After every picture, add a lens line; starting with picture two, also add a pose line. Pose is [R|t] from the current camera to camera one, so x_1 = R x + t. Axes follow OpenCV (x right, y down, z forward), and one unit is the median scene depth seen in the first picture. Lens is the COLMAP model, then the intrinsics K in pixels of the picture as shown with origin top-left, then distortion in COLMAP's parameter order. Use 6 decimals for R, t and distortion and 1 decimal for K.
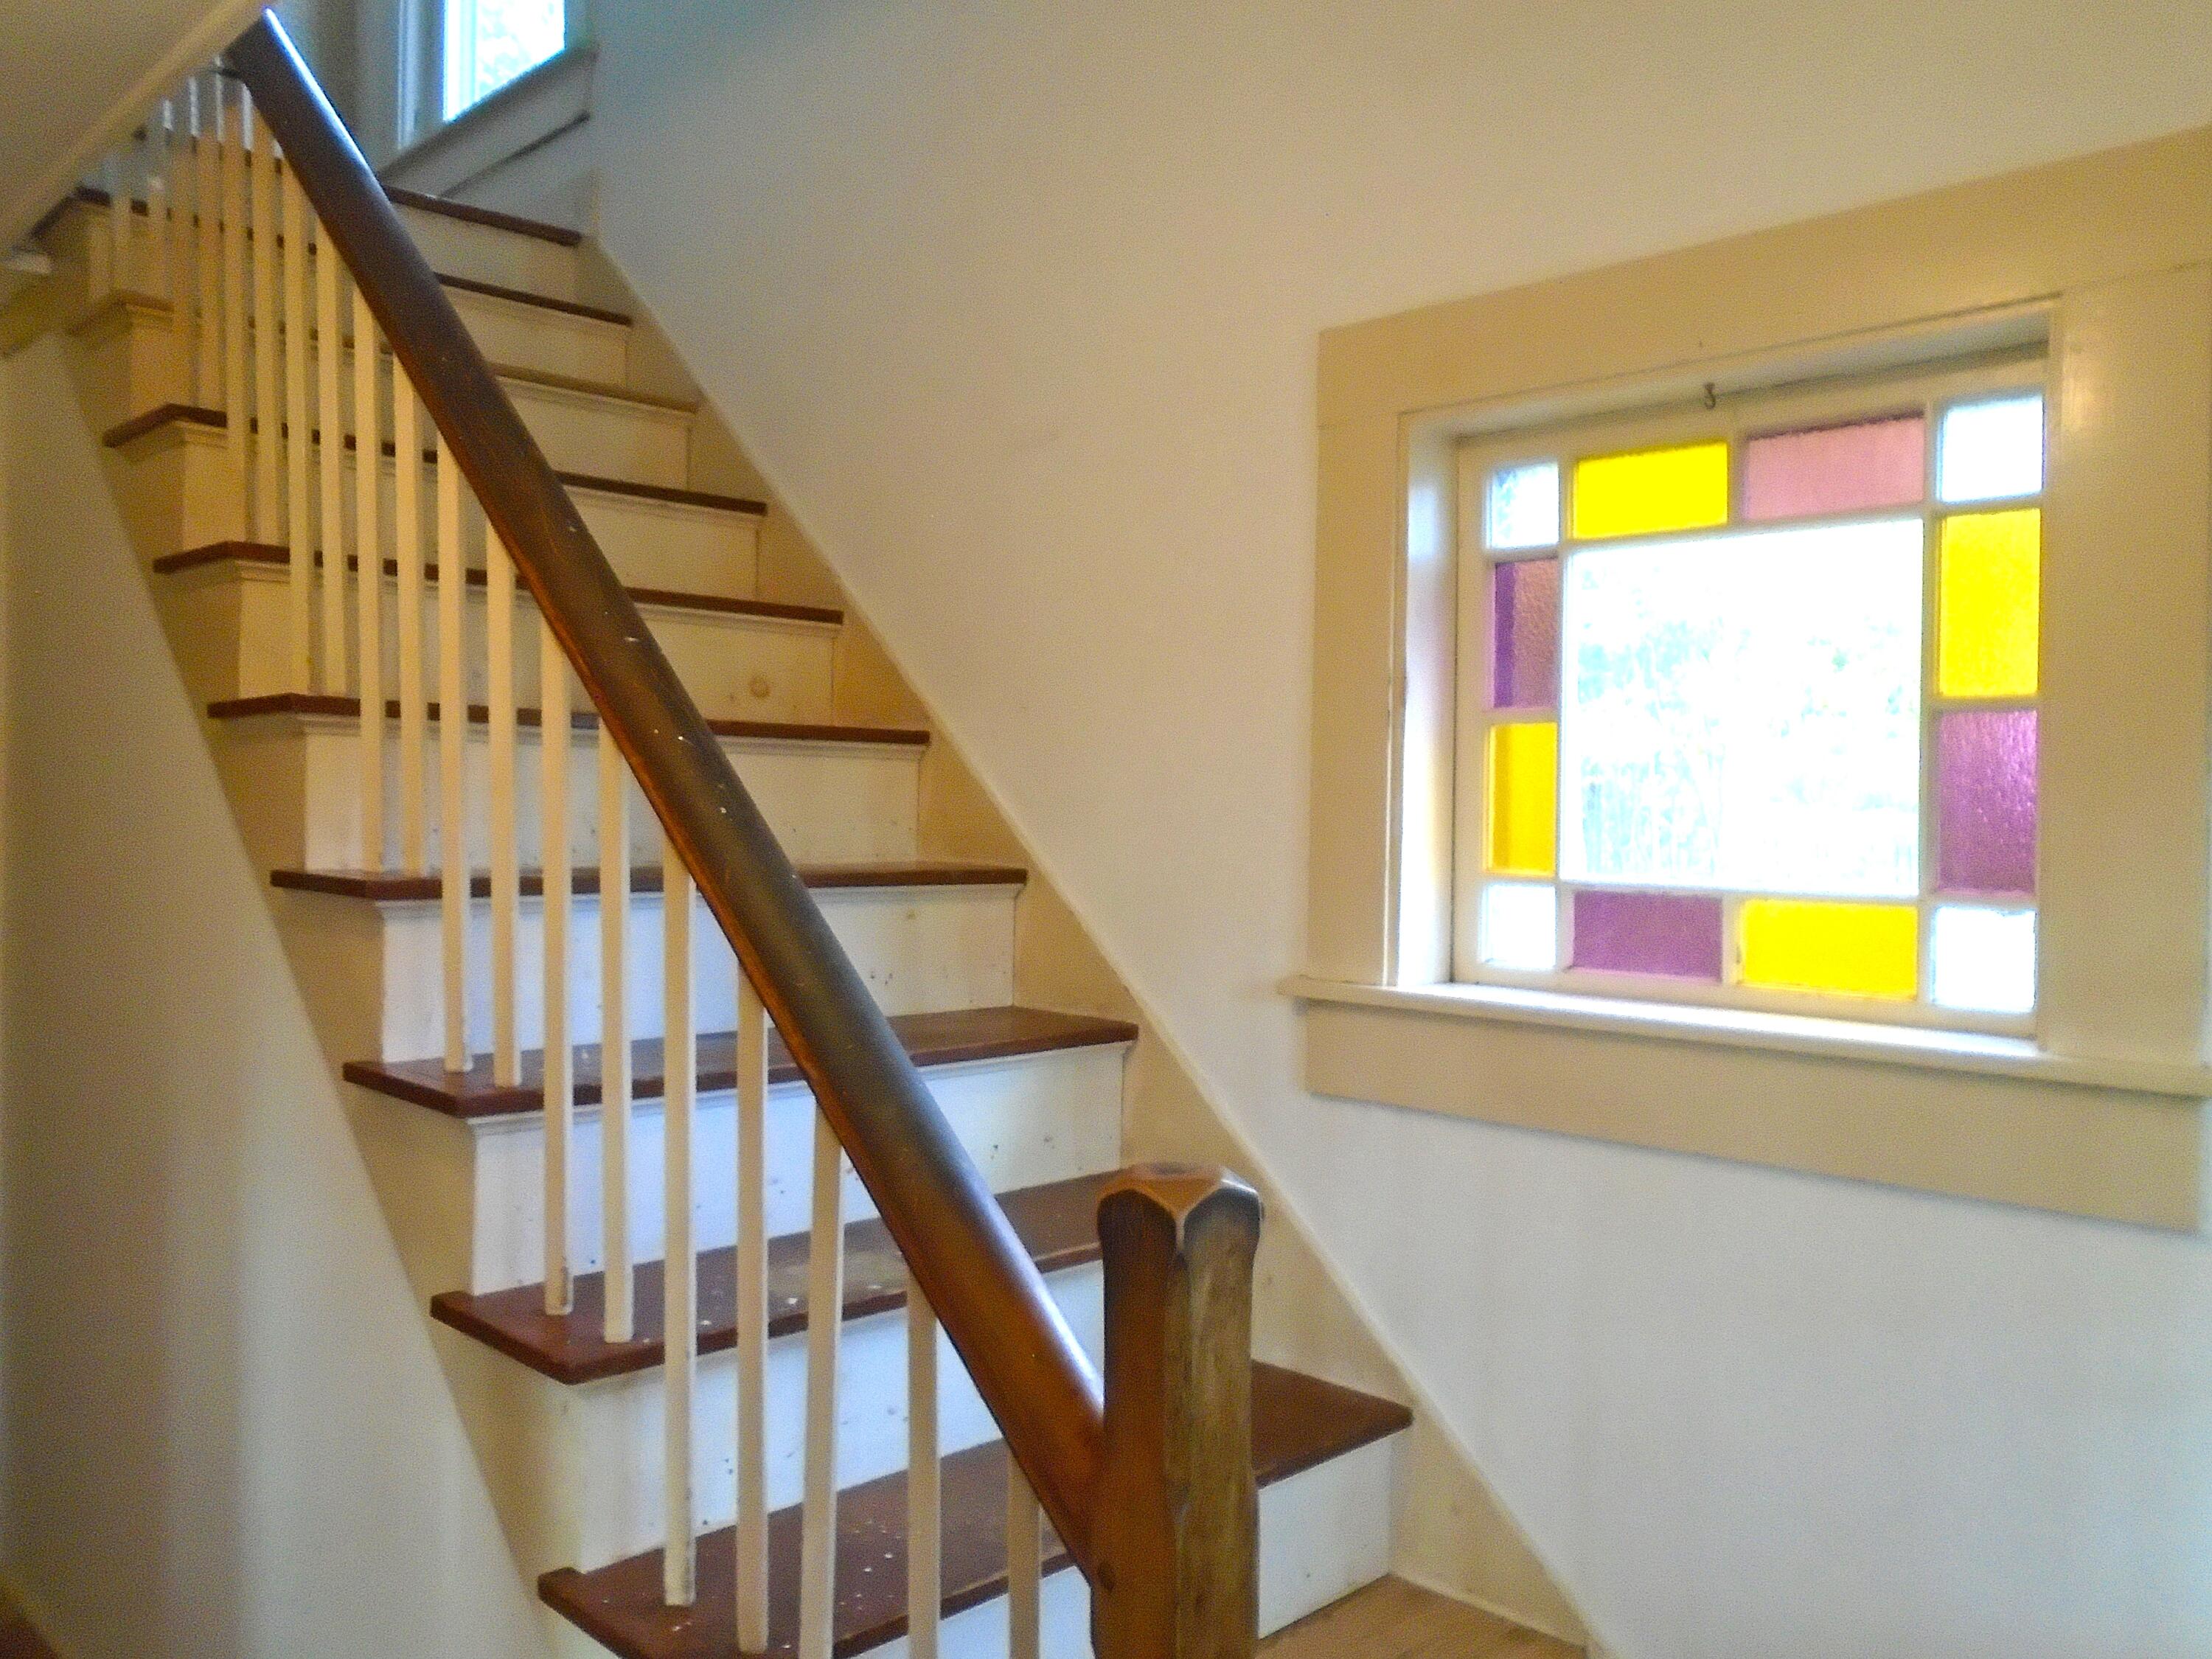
lens RADIAL K [[1725.0, 0, 1099.0], [0, 1725.0, 828.2], [0, 0, 1]] dist [0.000695, -0.000153]
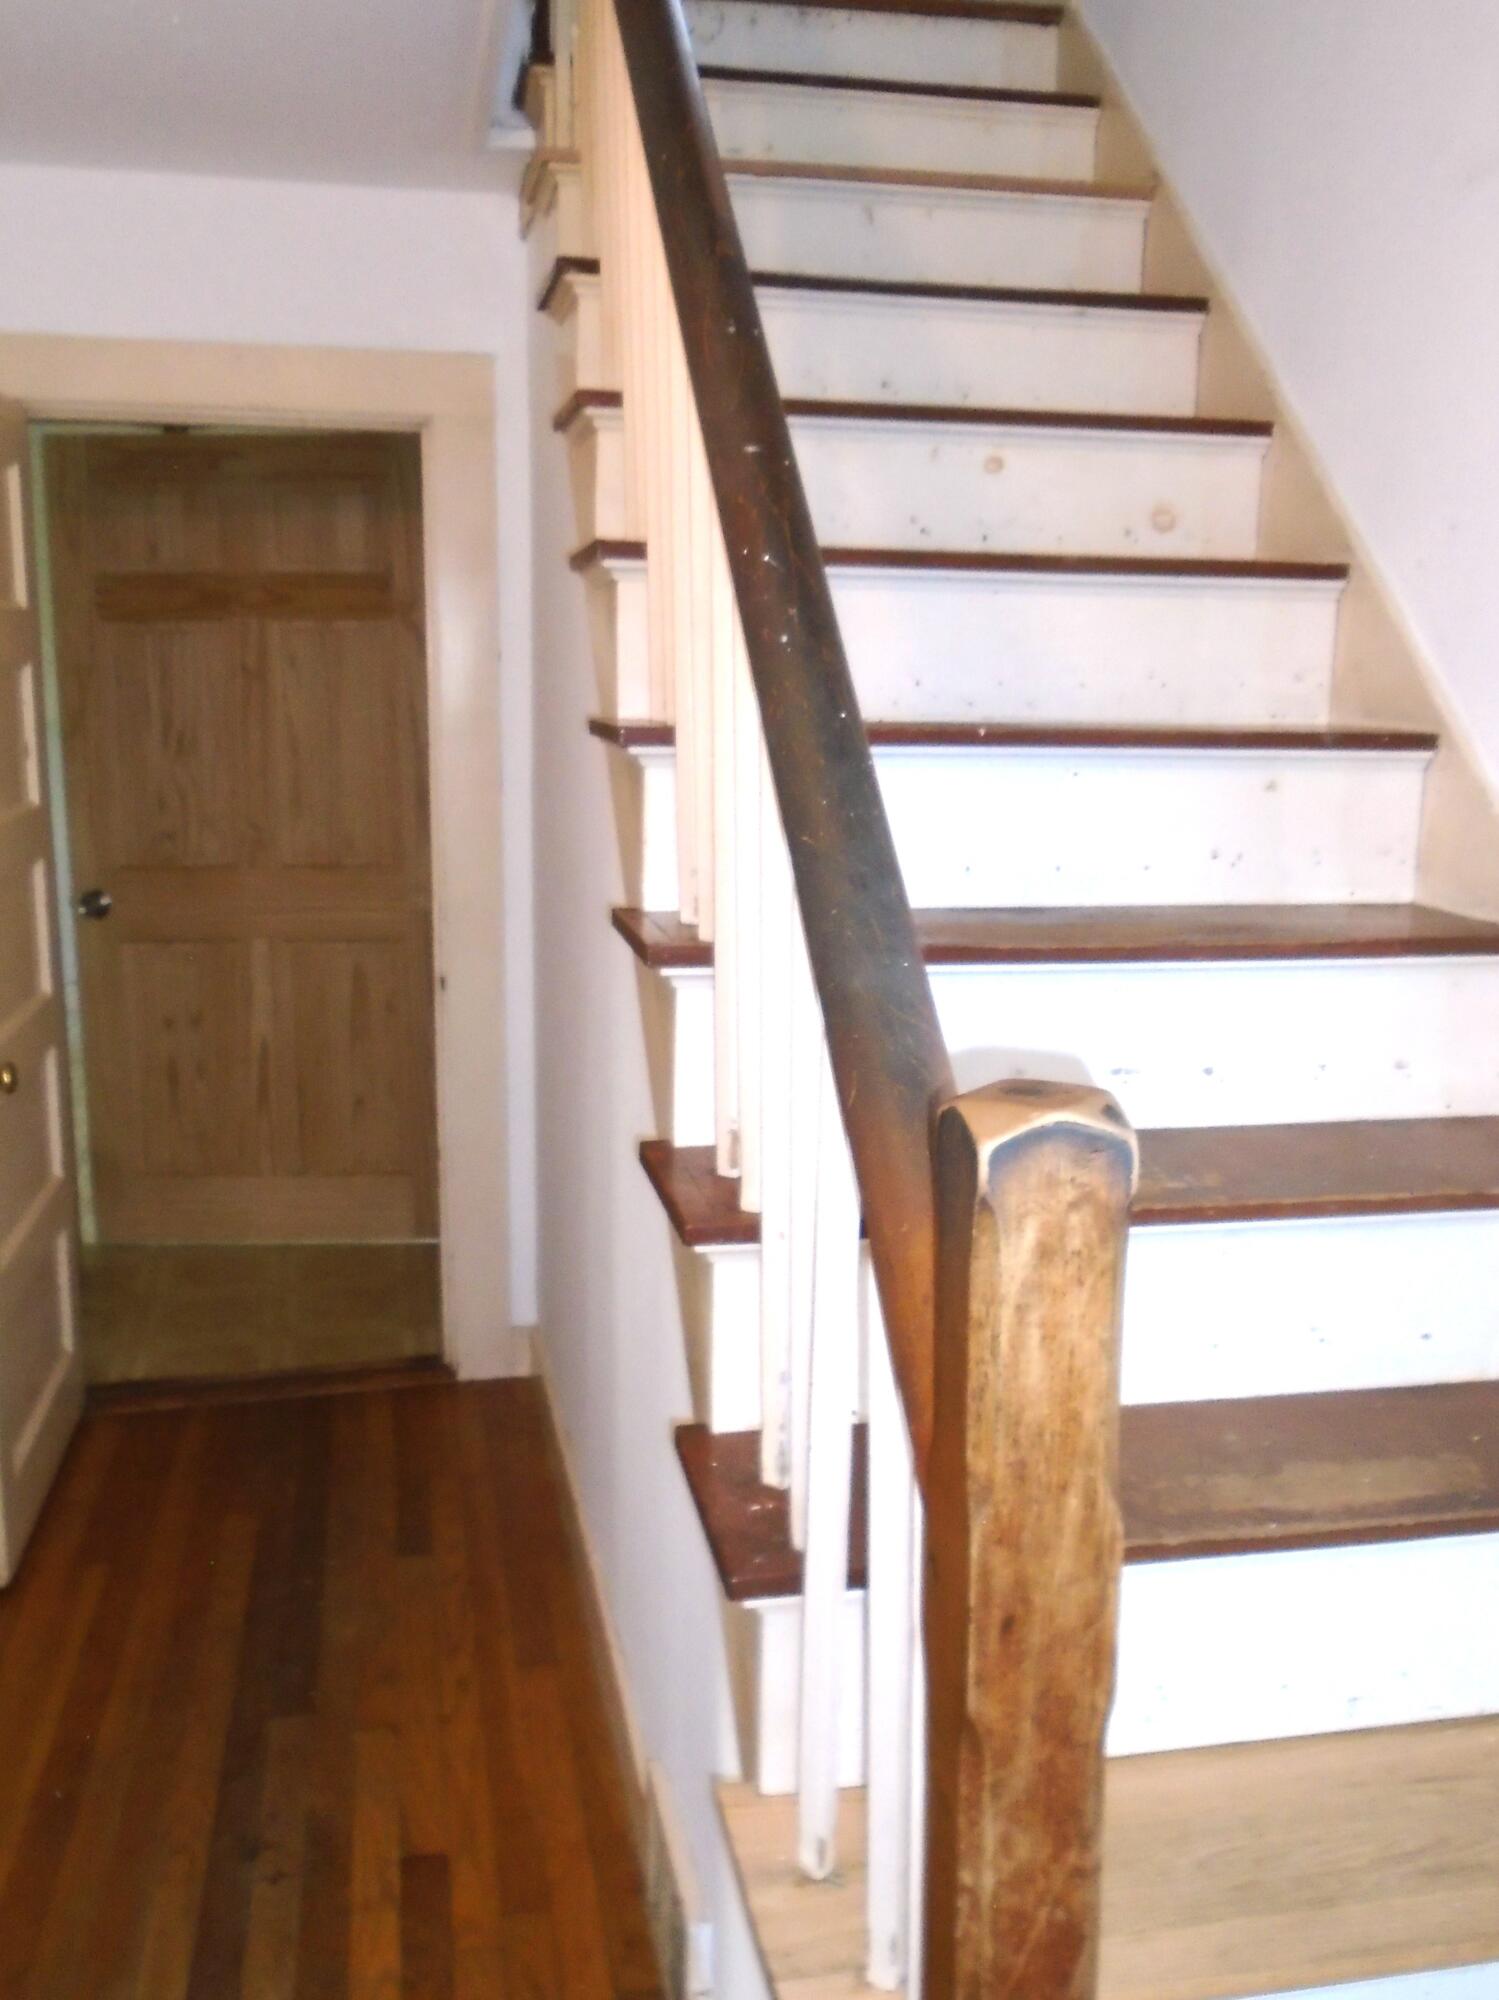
lens RADIAL K [[1810.5, 0, 752.9], [0, 1810.5, 988.0], [0, 0, 1]] dist [0.005772, 0.004366]
pose [[0.836687, 0.088216, -0.540531, 0.381365], [-0.004130, 0.987931, 0.154840, 0.030059], [0.547666, -0.127320, 0.826953, 0.282310]]
